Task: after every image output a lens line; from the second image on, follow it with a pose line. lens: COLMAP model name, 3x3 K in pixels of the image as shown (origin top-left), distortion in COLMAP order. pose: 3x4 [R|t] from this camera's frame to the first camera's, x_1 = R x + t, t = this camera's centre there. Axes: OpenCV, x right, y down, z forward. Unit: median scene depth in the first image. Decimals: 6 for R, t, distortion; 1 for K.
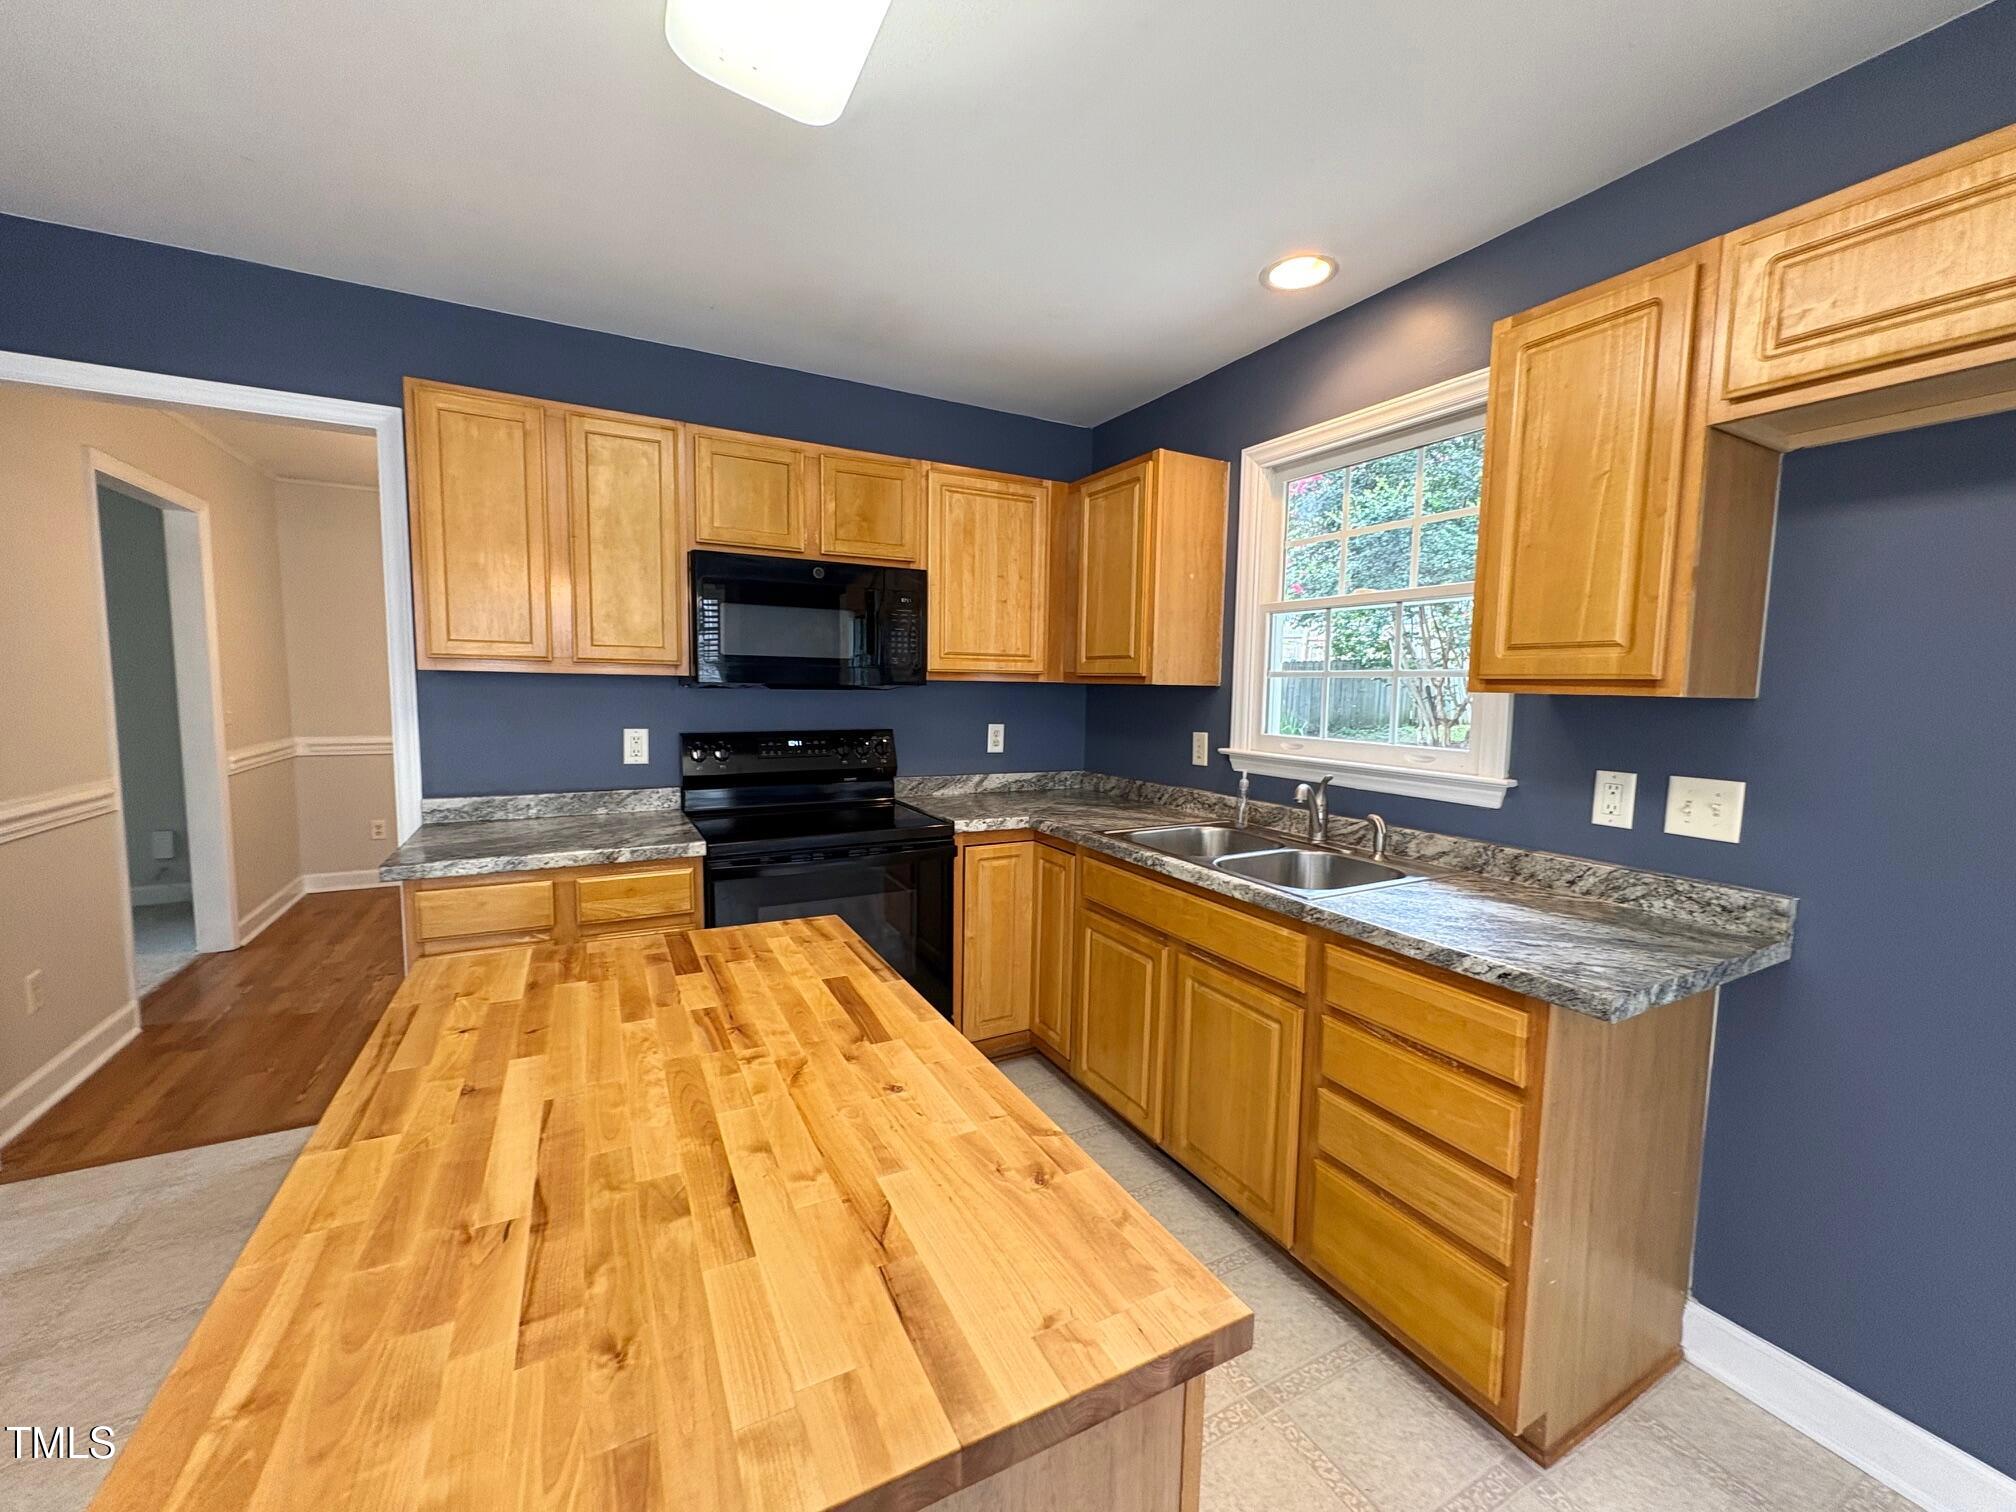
lens RADIAL K [[803.1, 0, 1010.0], [0, 803.1, 755.6], [0, 0, 1]] dist [0.001330, -0.000169]
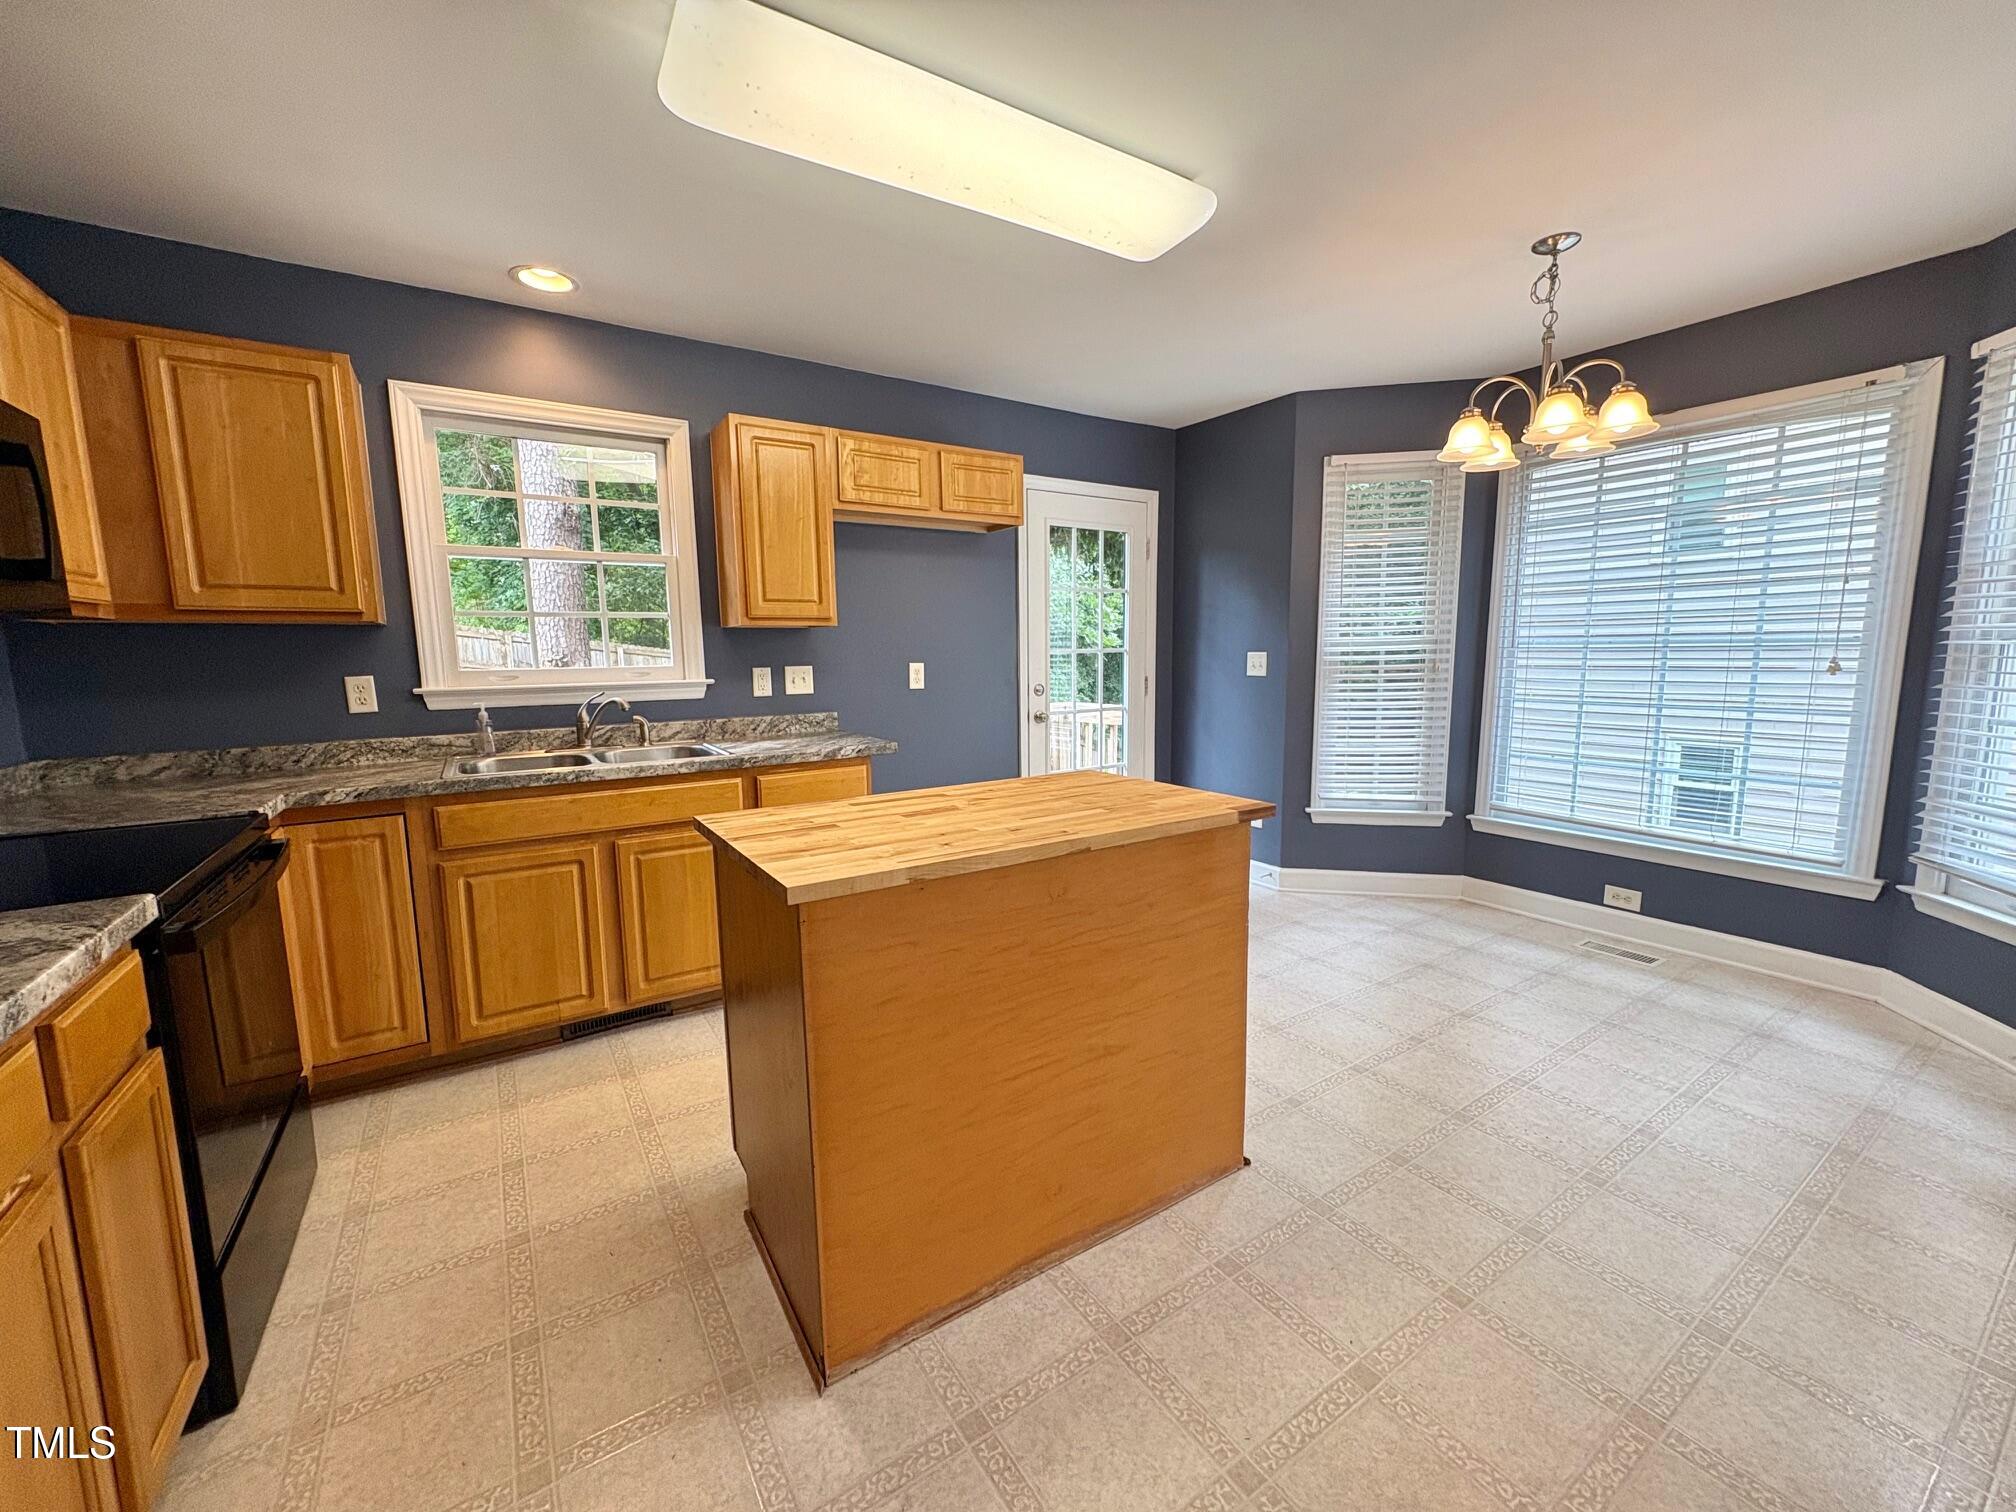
lens RADIAL K [[803.1, 0, 1011.5], [0, 803.1, 750.6], [0, 0, 1]] dist [0.001330, -0.000169]
pose [[-0.090509, -0.145458, 0.985216, -1.100767], [0.099475, 0.983008, 0.154270, -0.019448], [-0.990915, 0.111967, -0.074501, 0.514049]]
